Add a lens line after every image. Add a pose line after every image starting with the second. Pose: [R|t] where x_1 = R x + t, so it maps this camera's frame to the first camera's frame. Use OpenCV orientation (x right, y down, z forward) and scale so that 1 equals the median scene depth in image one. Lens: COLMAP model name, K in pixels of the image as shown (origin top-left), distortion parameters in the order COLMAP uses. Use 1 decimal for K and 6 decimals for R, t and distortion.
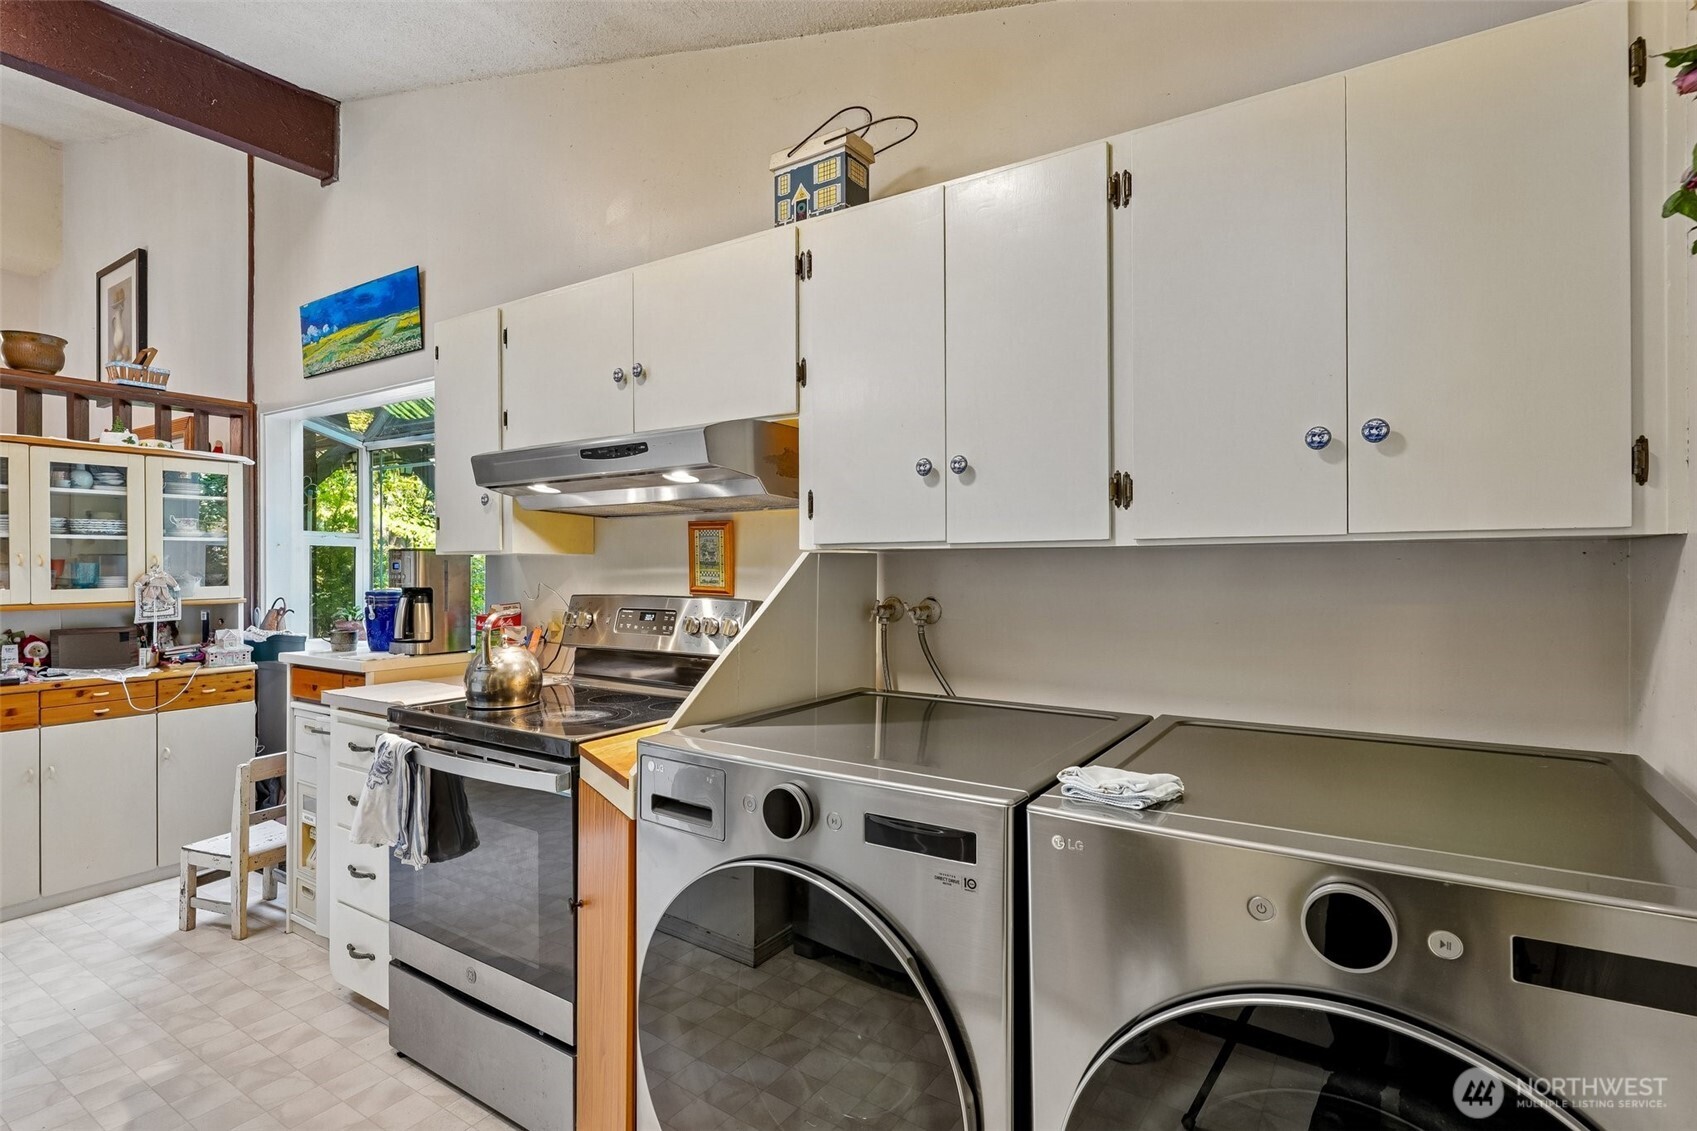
lens RADIAL K [[818.2, 0, 852.0], [0, 818.2, 565.9], [0, 0, 1]] dist [0.001474, -0.001089]
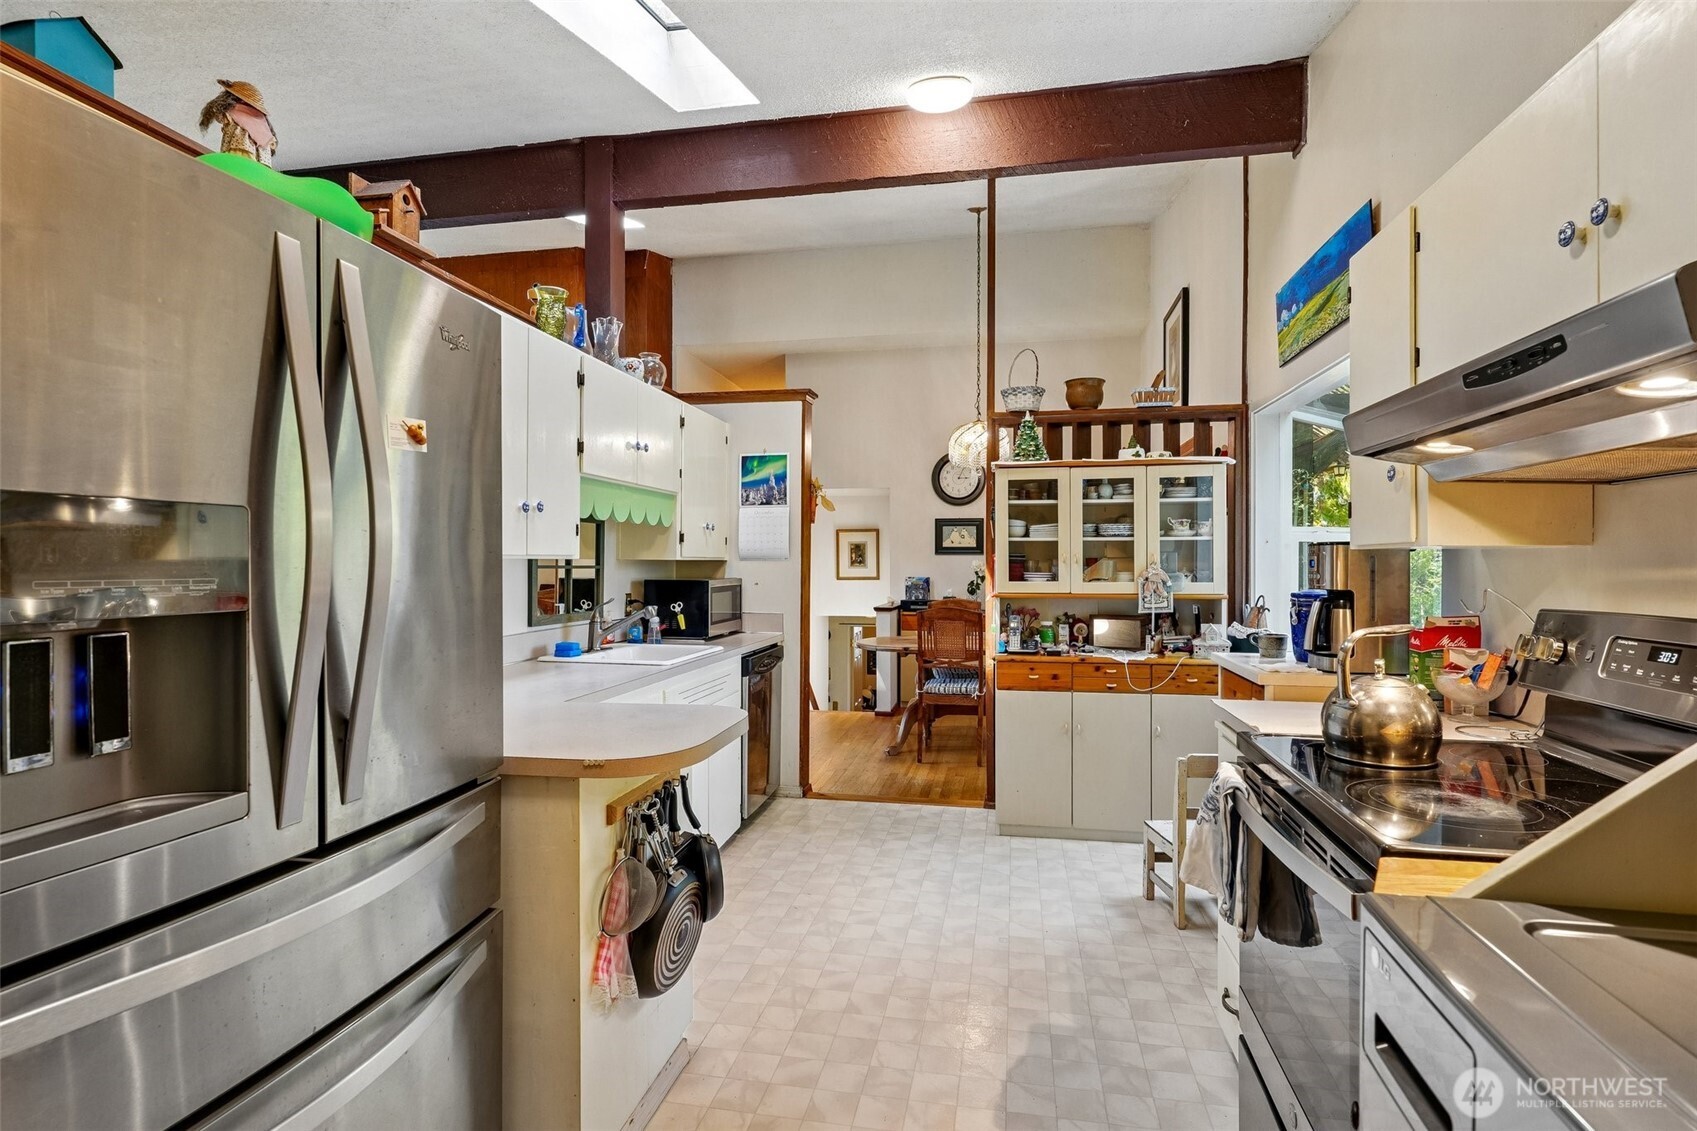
lens RADIAL K [[818.2, 0, 848.6], [0, 818.2, 565.8], [0, 0, 1]] dist [0.001474, -0.001089]
pose [[0.369715, 0.003875, -0.929137, 0.041642], [-0.000939, 0.999992, 0.003797, -0.000253], [0.929145, -0.000531, 0.369715, 0.203015]]
